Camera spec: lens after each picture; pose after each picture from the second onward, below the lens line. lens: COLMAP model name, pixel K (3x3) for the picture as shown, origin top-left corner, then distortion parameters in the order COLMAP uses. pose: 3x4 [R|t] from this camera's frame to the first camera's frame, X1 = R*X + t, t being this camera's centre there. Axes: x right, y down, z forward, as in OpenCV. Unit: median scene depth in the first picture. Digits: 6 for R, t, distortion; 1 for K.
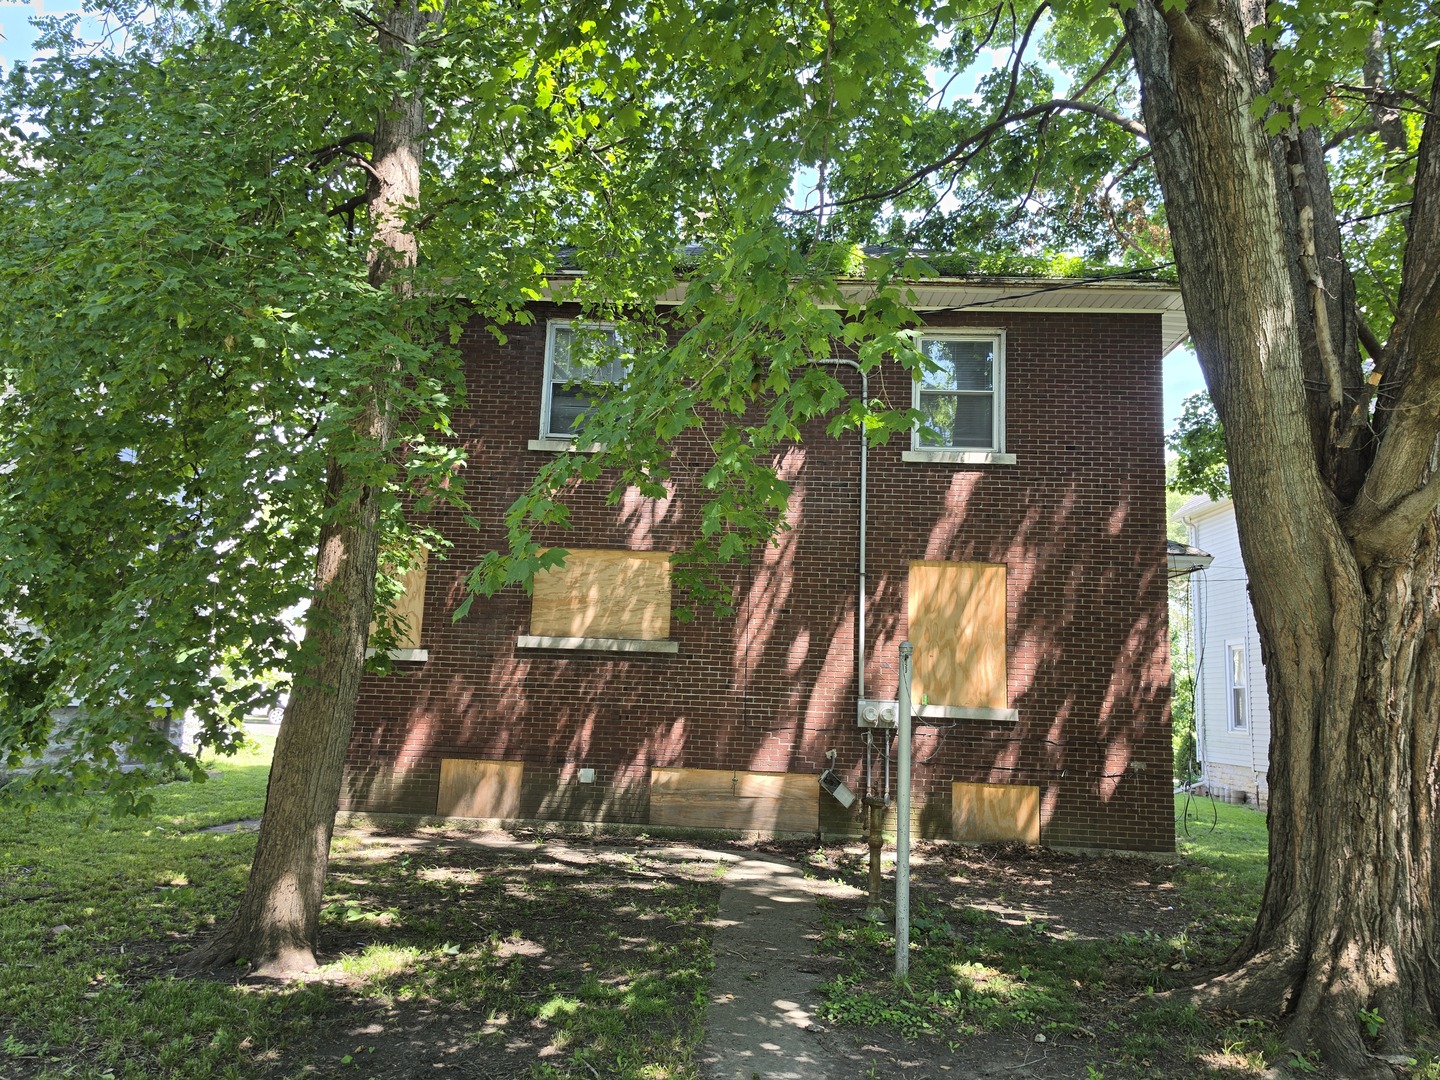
lens RADIAL K [[1013.2, 0, 707.3], [0, 1013.2, 539.8], [0, 0, 1]] dist [0.088323, -0.144865]
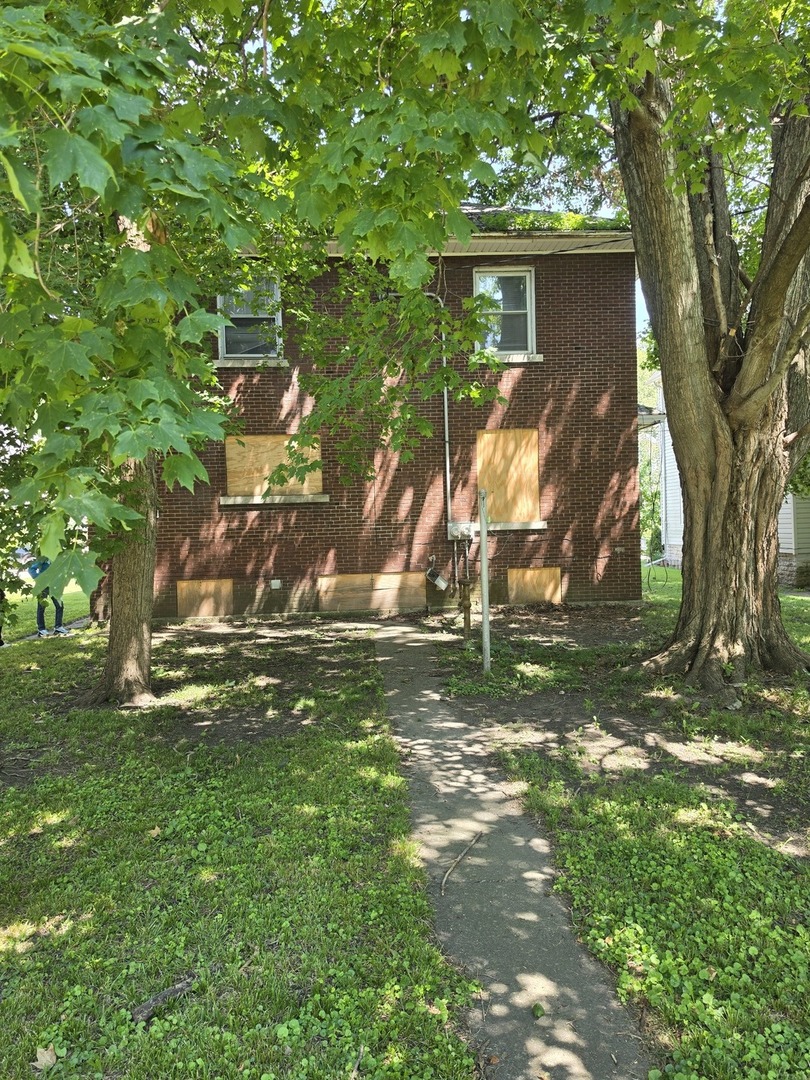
lens RADIAL K [[795.9, 0, 405.0], [0, 795.9, 540.0], [0, 0, 1]] dist [0.138350, -0.295717]
pose [[0.990684, -0.075017, 0.113660, -0.065331], [0.054104, 0.982718, 0.177026, -0.042121], [-0.124976, -0.169227, 0.977621, -0.216435]]
